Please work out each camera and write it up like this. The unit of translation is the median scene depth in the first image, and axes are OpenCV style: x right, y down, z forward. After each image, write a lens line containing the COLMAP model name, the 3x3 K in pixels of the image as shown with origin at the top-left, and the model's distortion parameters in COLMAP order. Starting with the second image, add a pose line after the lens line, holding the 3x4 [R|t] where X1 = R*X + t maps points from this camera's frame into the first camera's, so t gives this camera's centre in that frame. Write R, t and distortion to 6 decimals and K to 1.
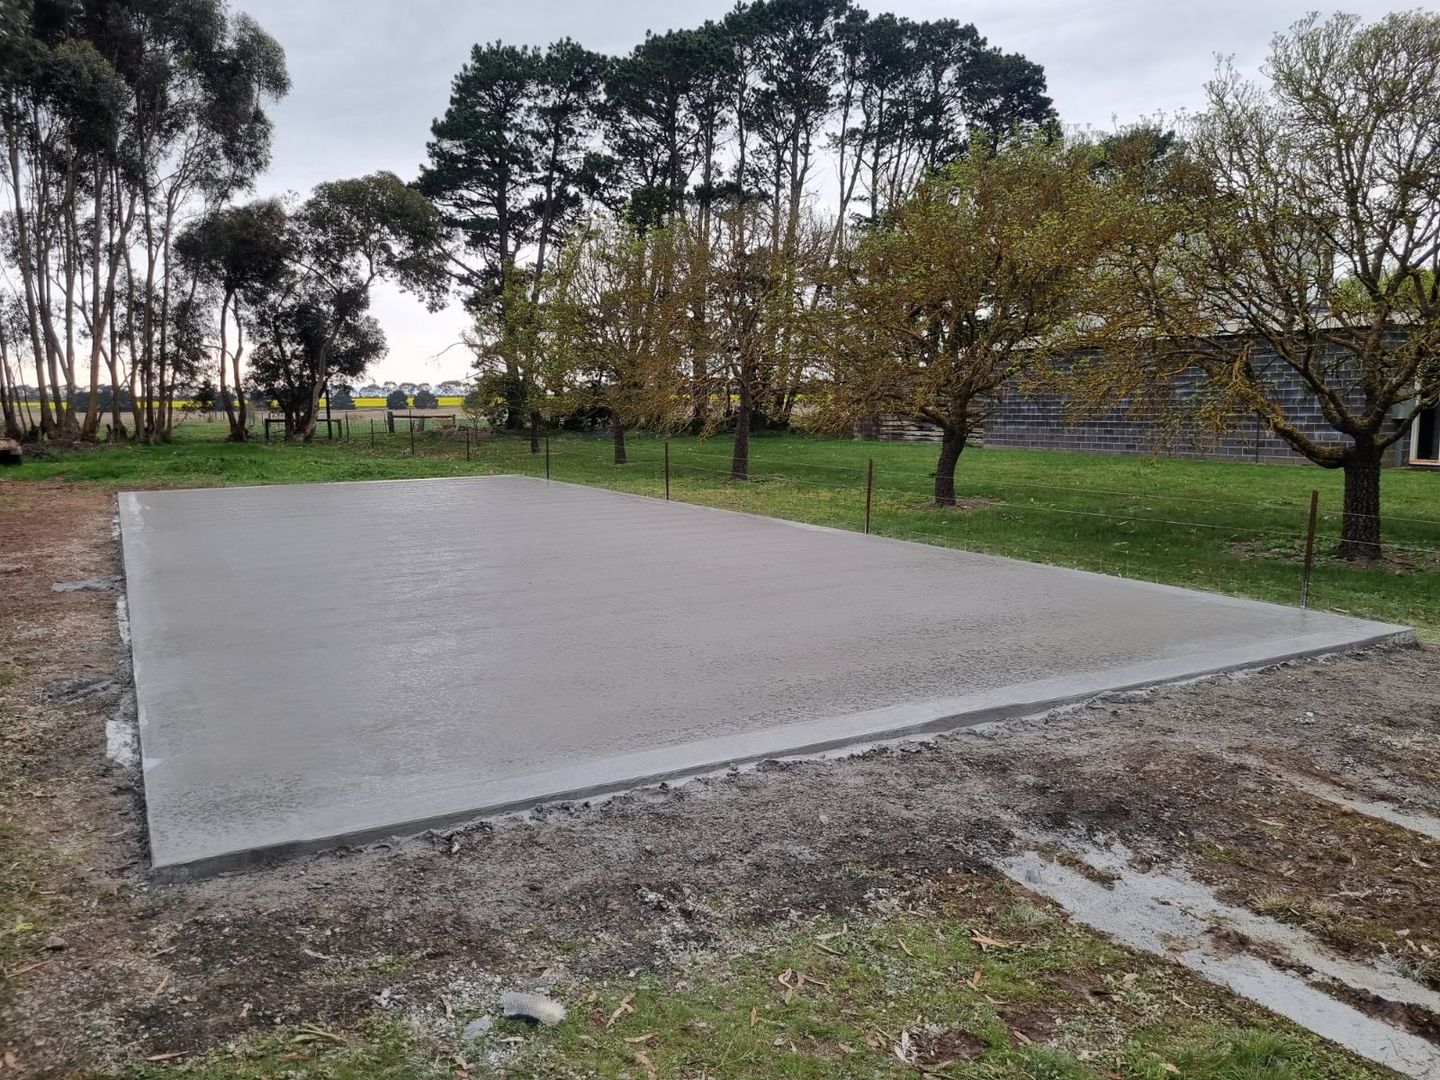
lens RADIAL K [[1090.0, 0, 719.5], [0, 1090.0, 544.5], [0, 0, 1]] dist [0.058511, -0.034030]
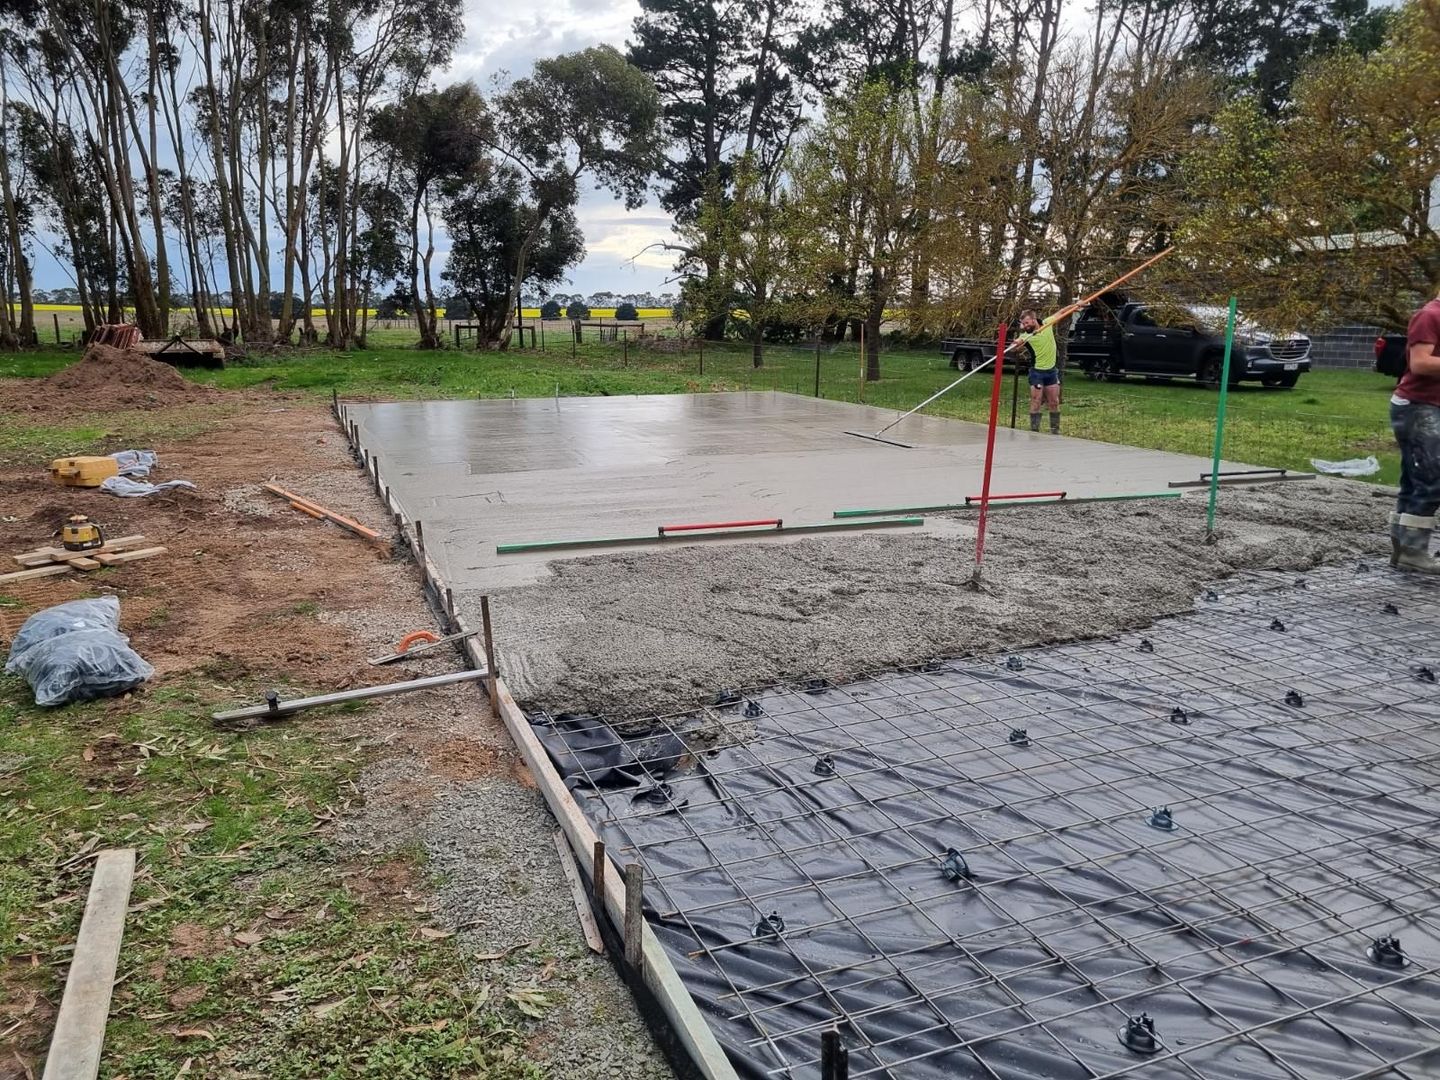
lens RADIAL K [[1090.0, 0, 733.8], [0, 1090.0, 530.1], [0, 0, 1]] dist [0.058511, -0.034030]
pose [[0.993634, 0.035244, -0.107005, -0.070753], [-0.028493, 0.997545, 0.063976, -0.006430], [0.108997, -0.060520, 0.992198, 0.089974]]
